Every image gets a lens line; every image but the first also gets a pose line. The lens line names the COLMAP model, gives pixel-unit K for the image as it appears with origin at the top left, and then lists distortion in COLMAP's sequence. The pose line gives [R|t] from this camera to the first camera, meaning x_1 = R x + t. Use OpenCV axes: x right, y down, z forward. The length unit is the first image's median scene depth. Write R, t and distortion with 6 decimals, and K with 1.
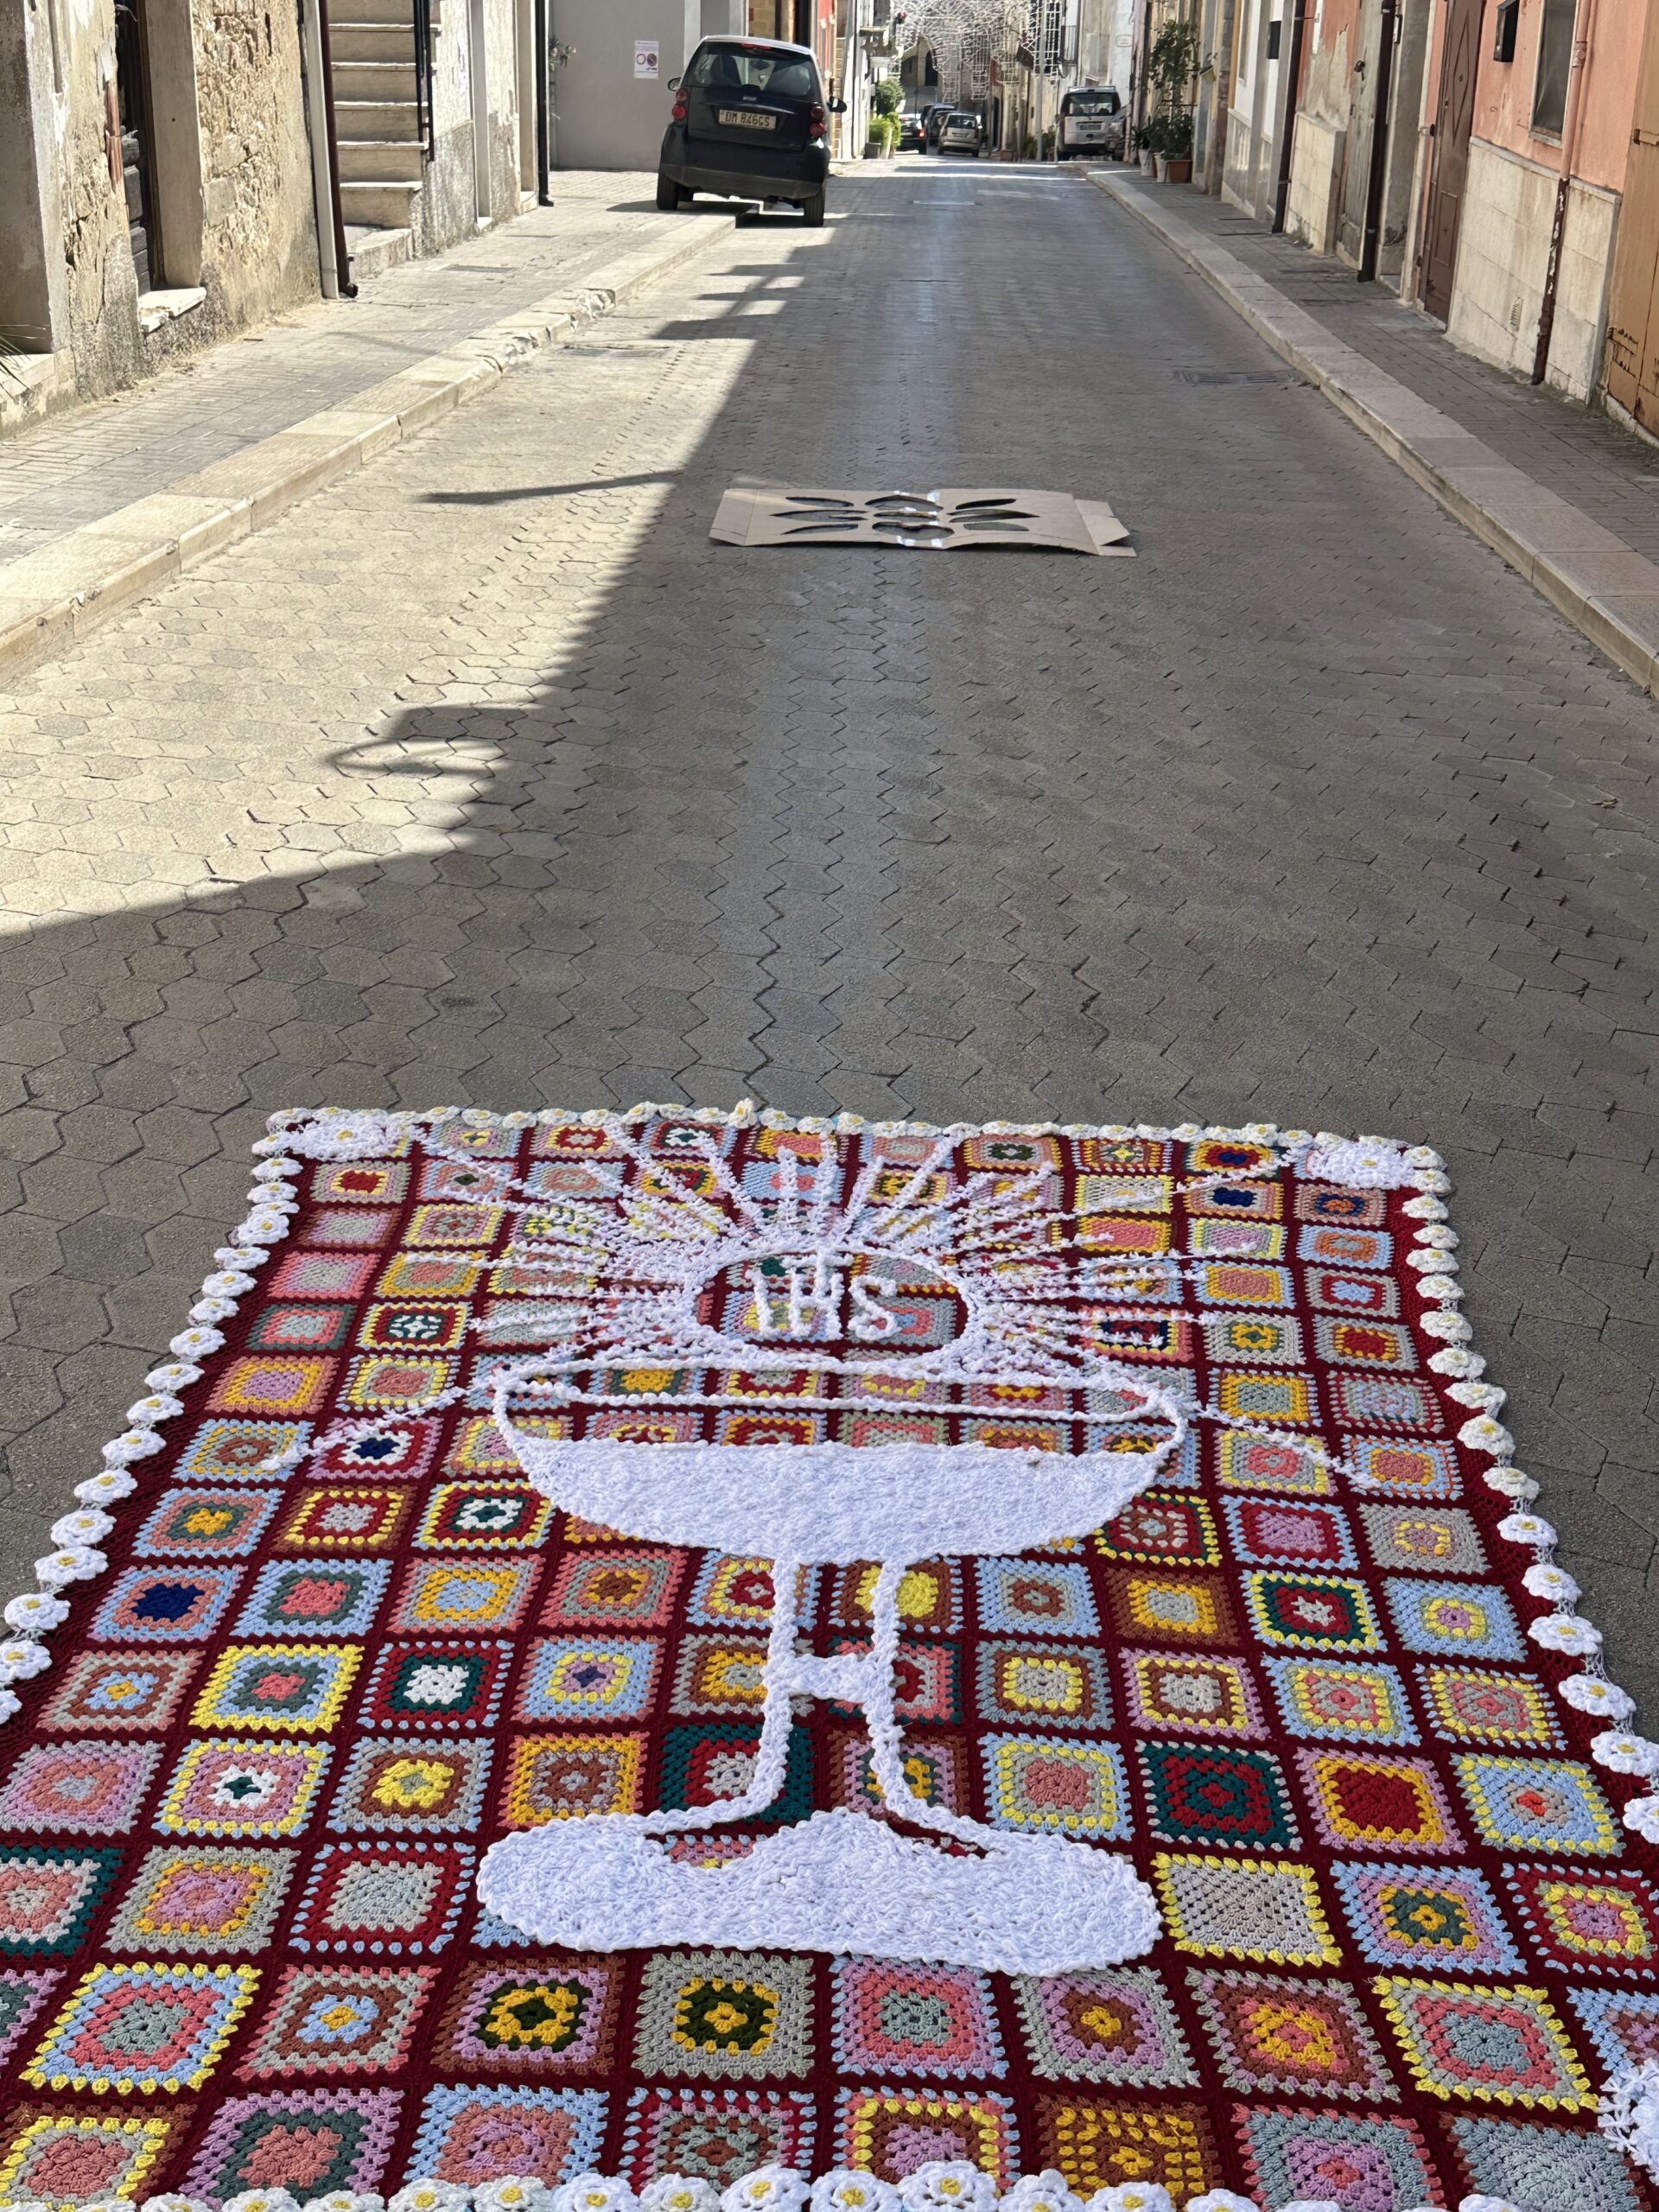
lens RADIAL K [[2725.0, 0, 822.7], [0, 2725.0, 1106.9], [0, 0, 1]] dist [0.052849, 0.000000]
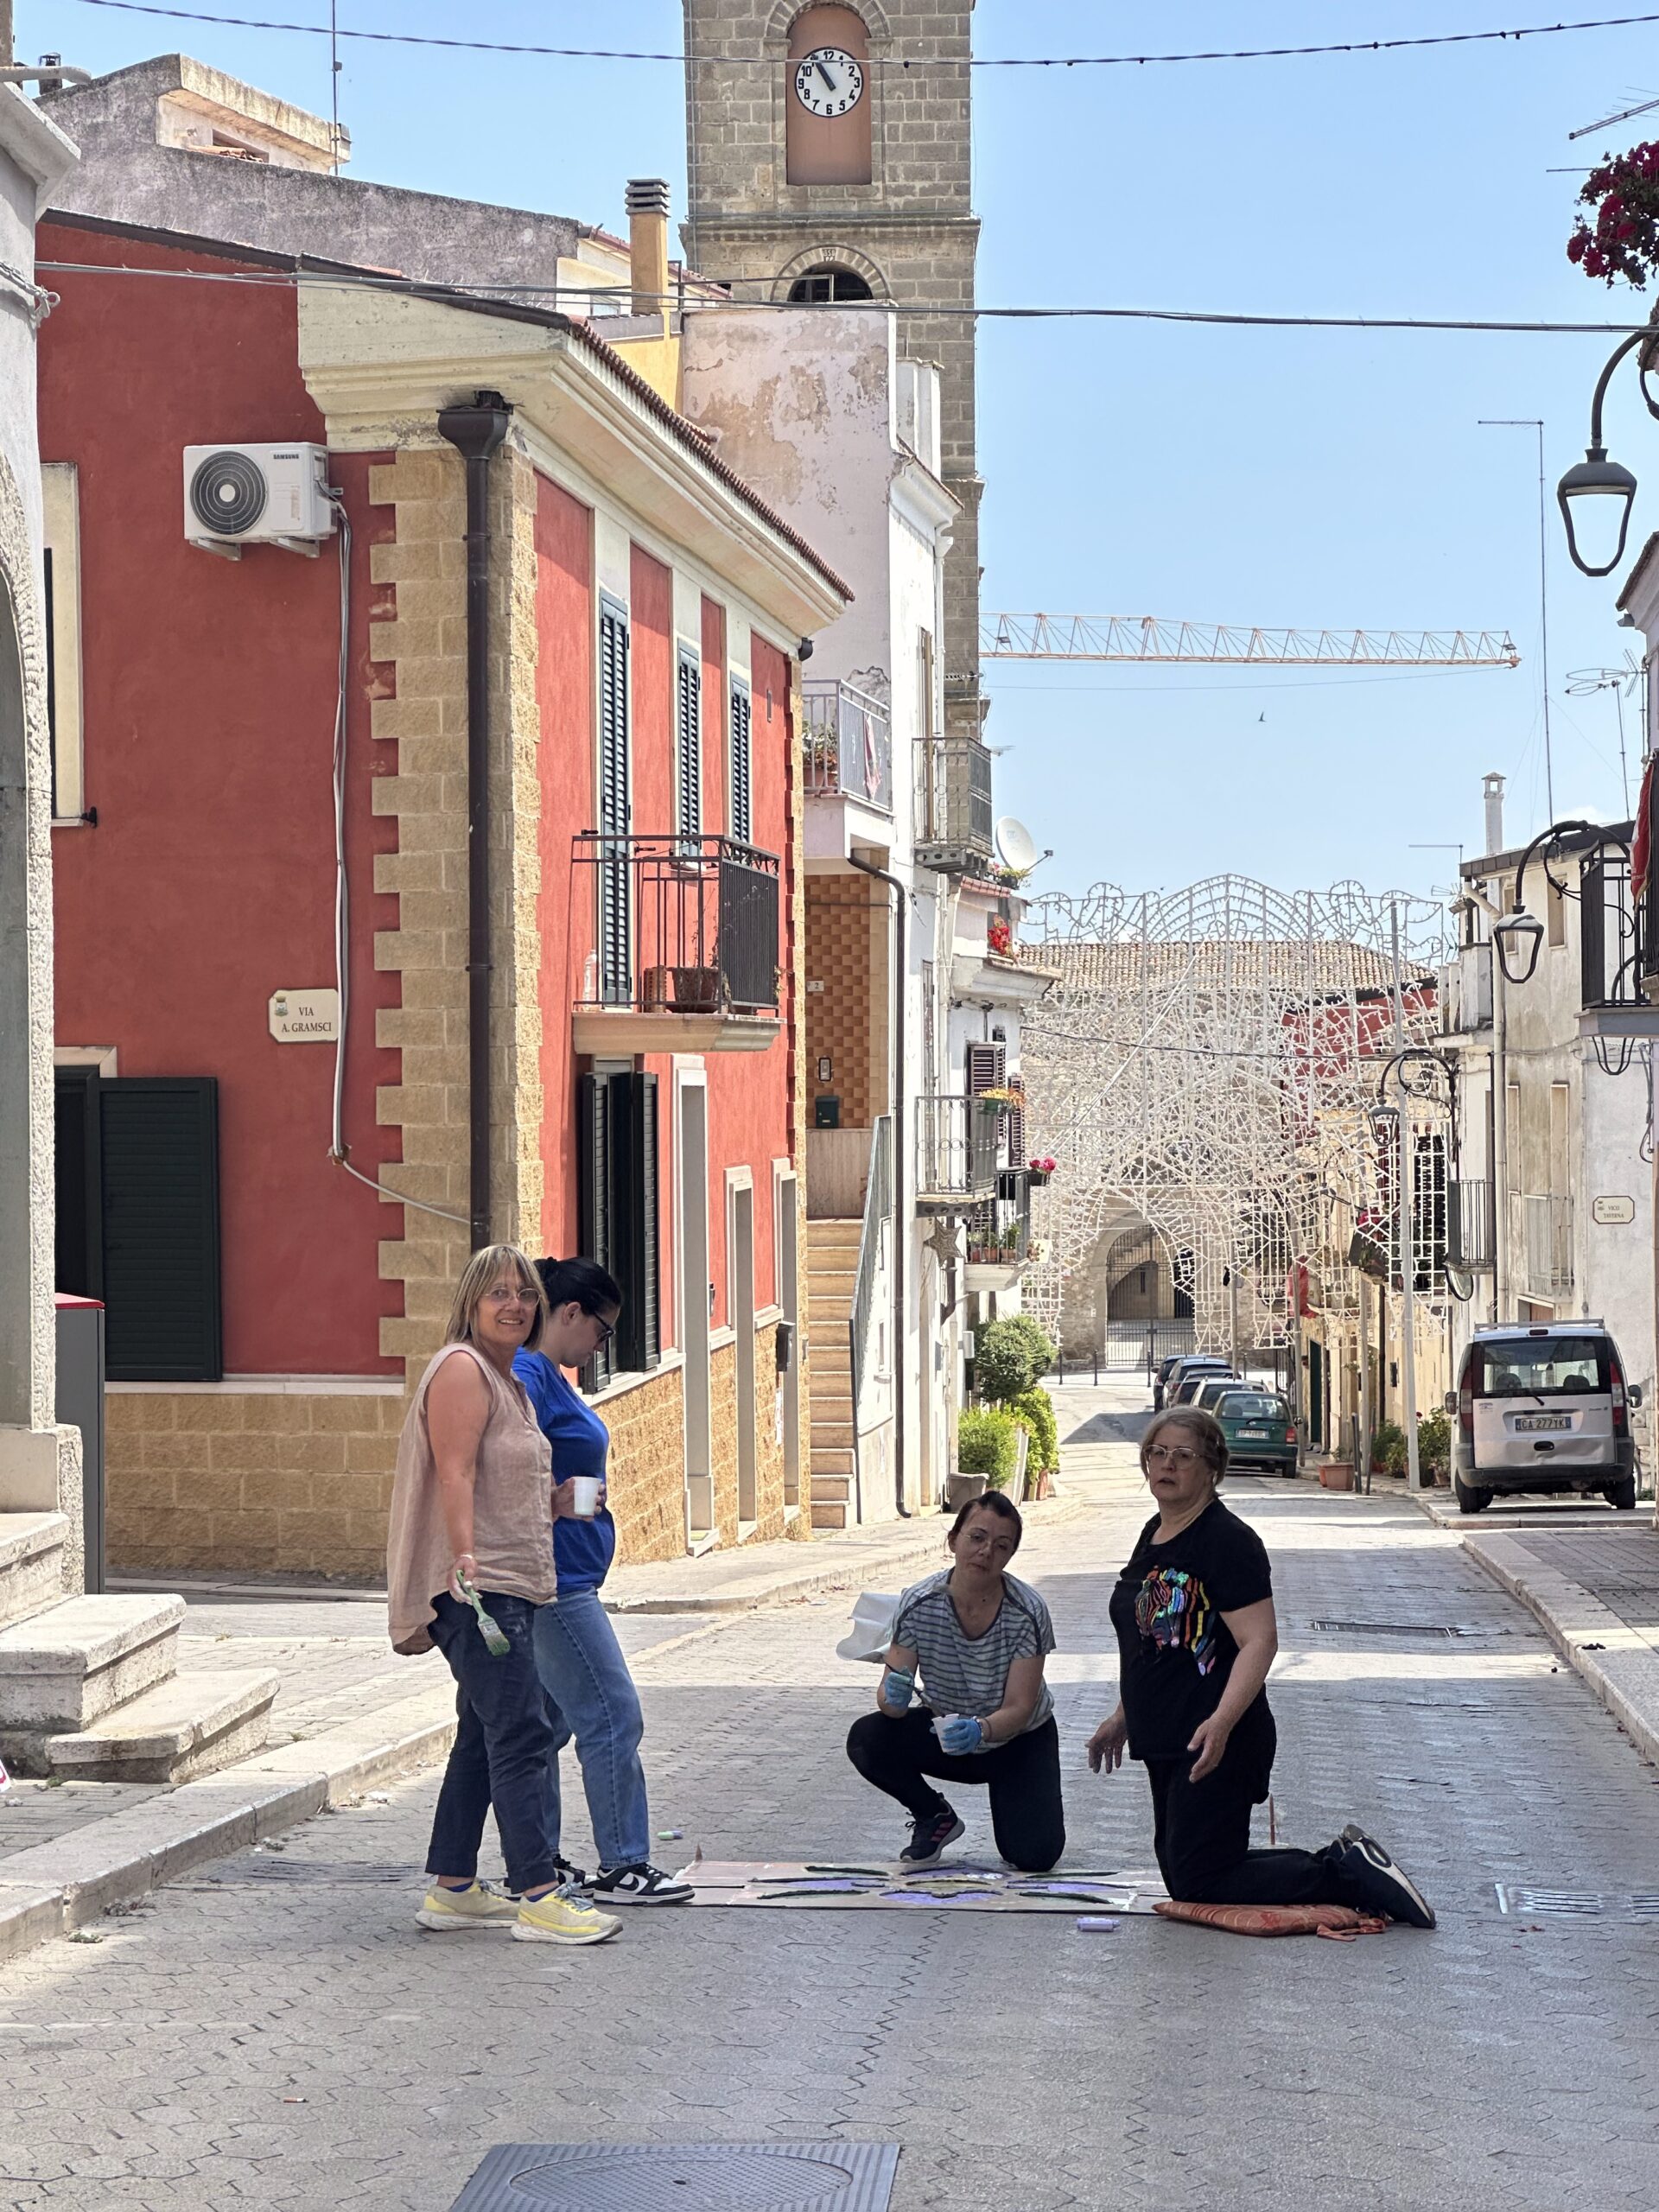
lens RADIAL K [[5273.9, 0, 826.4], [0, 5273.9, 1110.2], [0, 0, 1]] dist [0.010841, 0.000000]
pose [[0.998945, -0.027351, -0.036900, 0.059263], [0.011023, 0.922652, -0.385476, -0.257439], [0.044589, 0.384662, 0.921980, 0.676965]]
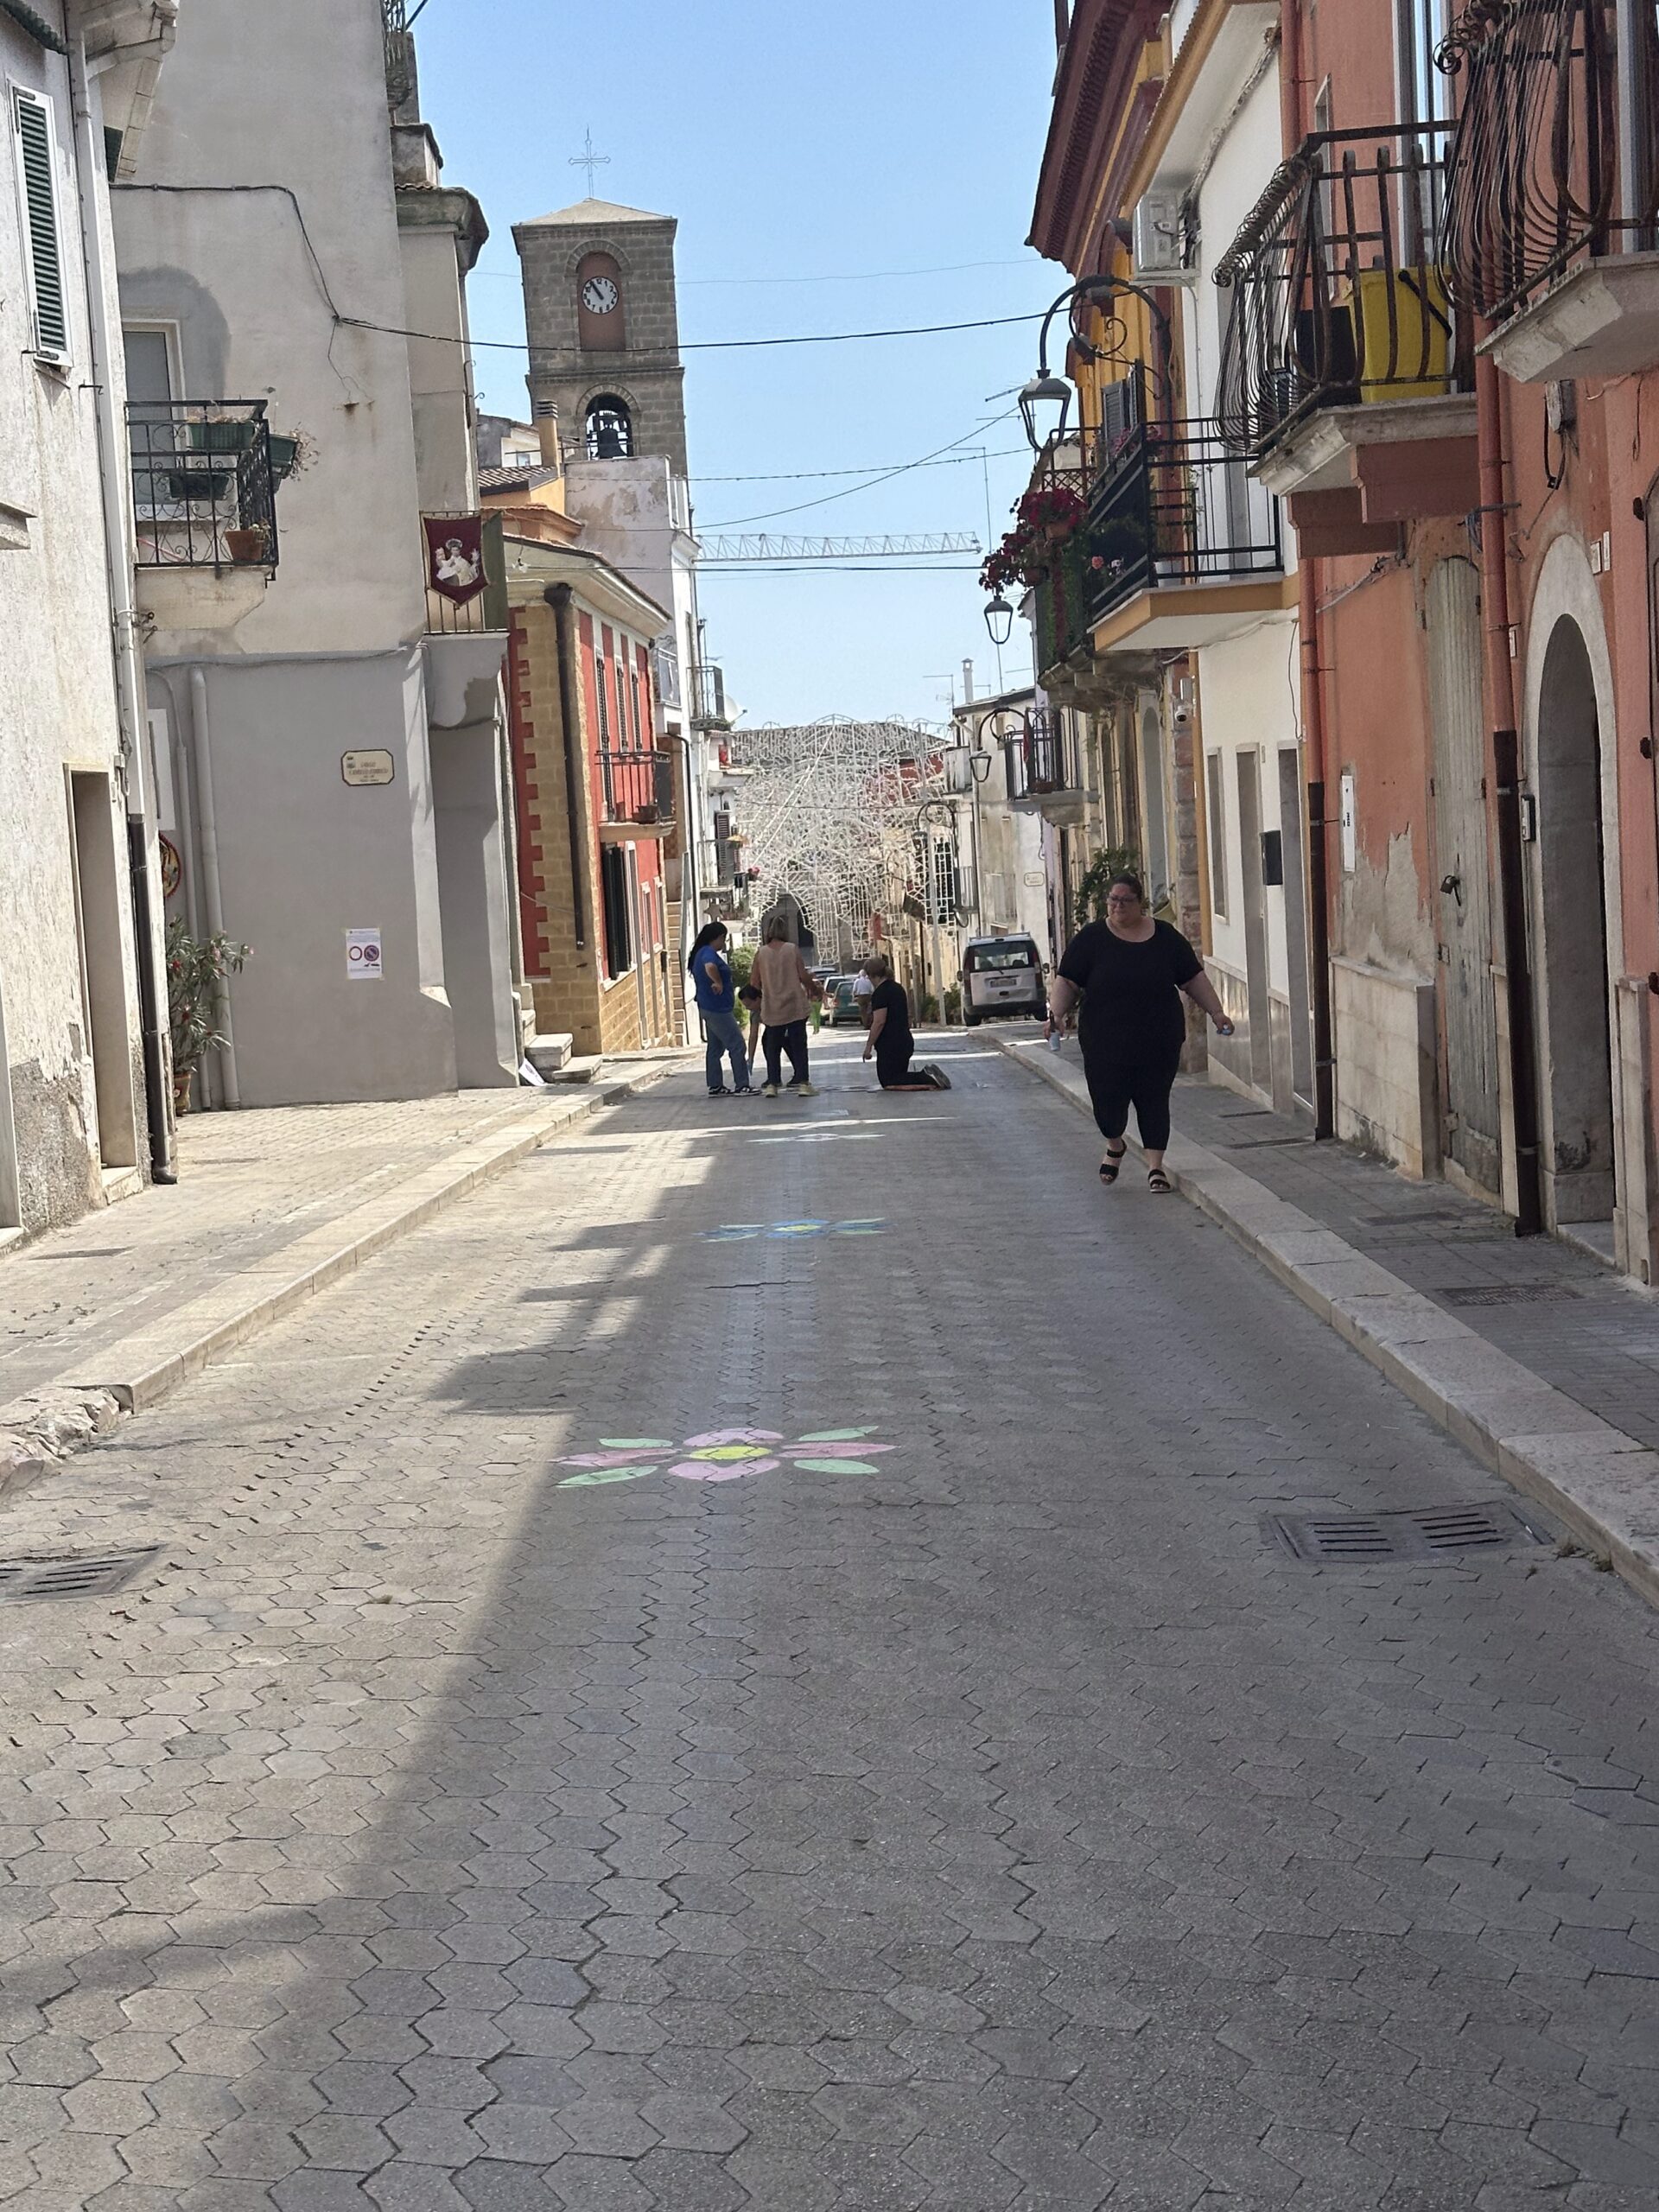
lens RADIAL K [[3389.1, 0, 836.0], [0, 3389.1, 1110.1], [0, 0, 1]] dist [0.062576, 0.000000]
pose [[0.996100, -0.078654, 0.039990, 0.017534], [0.087085, 0.949309, -0.302040, -0.072676], [-0.014206, 0.304344, 0.952456, 0.189356]]
